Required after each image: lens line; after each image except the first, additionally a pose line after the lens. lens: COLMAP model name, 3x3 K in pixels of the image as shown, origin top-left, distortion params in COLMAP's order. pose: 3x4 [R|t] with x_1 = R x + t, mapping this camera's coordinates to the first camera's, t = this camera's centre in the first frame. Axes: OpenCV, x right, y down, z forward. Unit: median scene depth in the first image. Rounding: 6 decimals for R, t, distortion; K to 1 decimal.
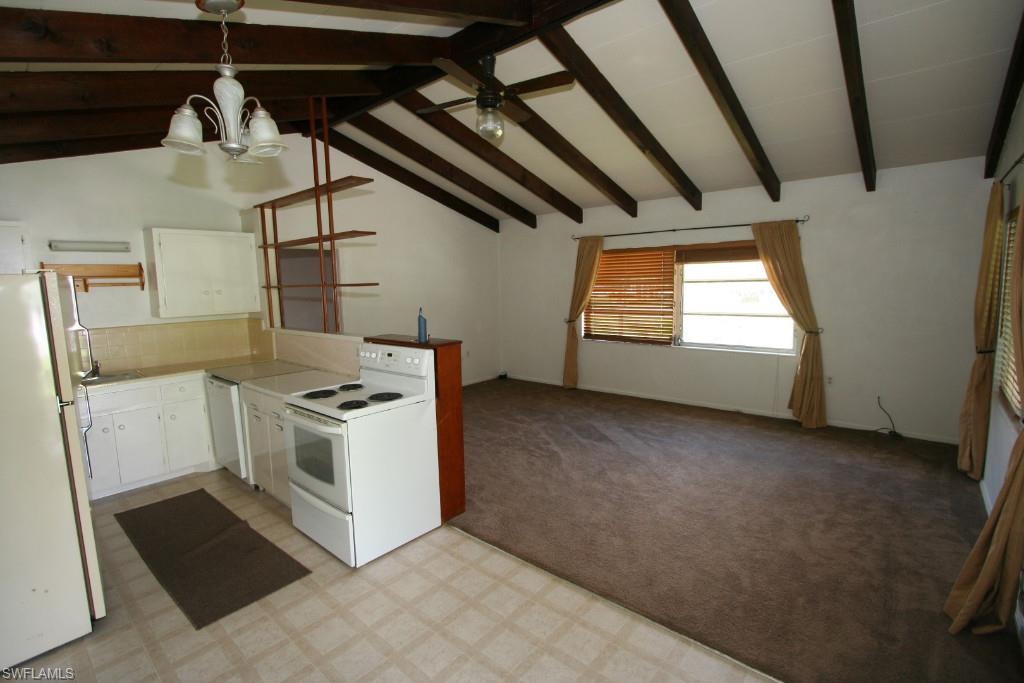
lens RADIAL K [[477.0, 0, 512.0], [0, 477.0, 341.5], [0, 0, 1]] dist [-0.017155, 0.000466]
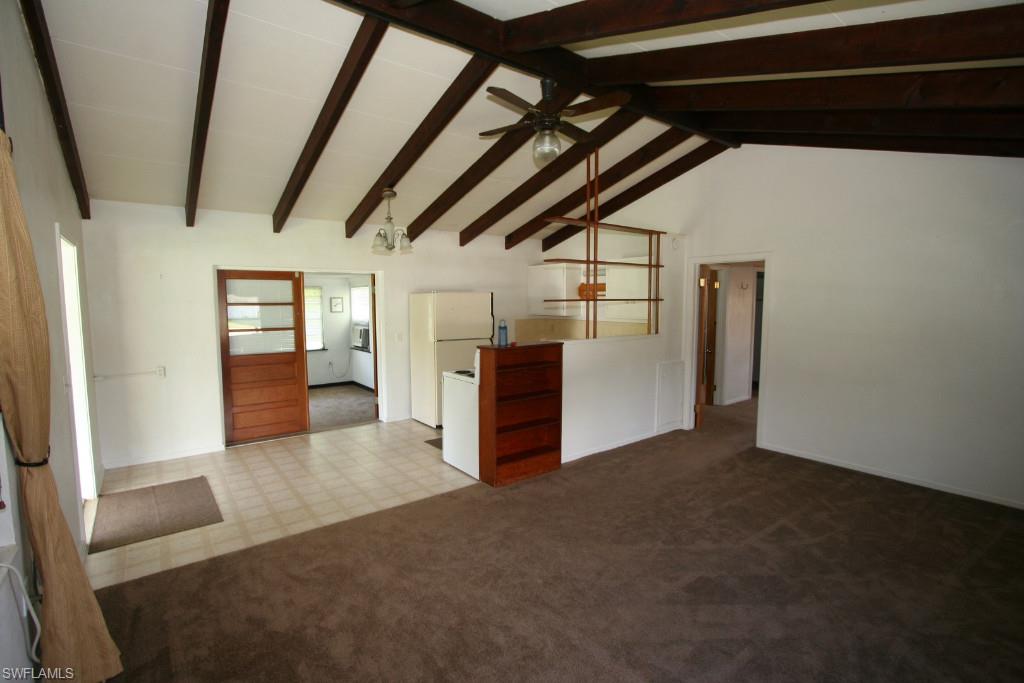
lens RADIAL K [[476.8, 0, 495.8], [0, 476.8, 343.4], [0, 0, 1]] dist [-0.020091, -0.000093]
pose [[-0.227130, 0.114391, -0.967123, 0.705905], [-0.112267, 0.983381, 0.142680, -0.123423], [0.967372, 0.140983, -0.210513, 0.817985]]
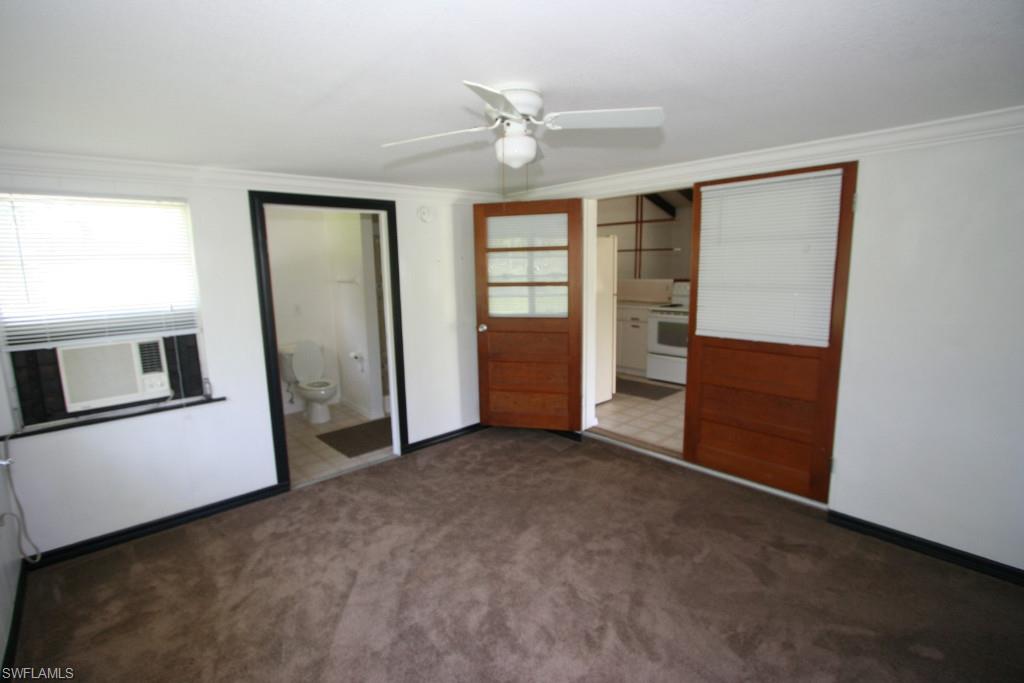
lens RADIAL K [[477.0, 0, 512.0], [0, 477.0, 341.5], [0, 0, 1]] dist [-0.017155, 0.000466]
pose [[0.994364, 0.009643, -0.105577, -0.504974], [-0.005460, 0.999191, 0.039839, 0.107245], [0.105876, -0.039038, 0.993613, -0.555230]]
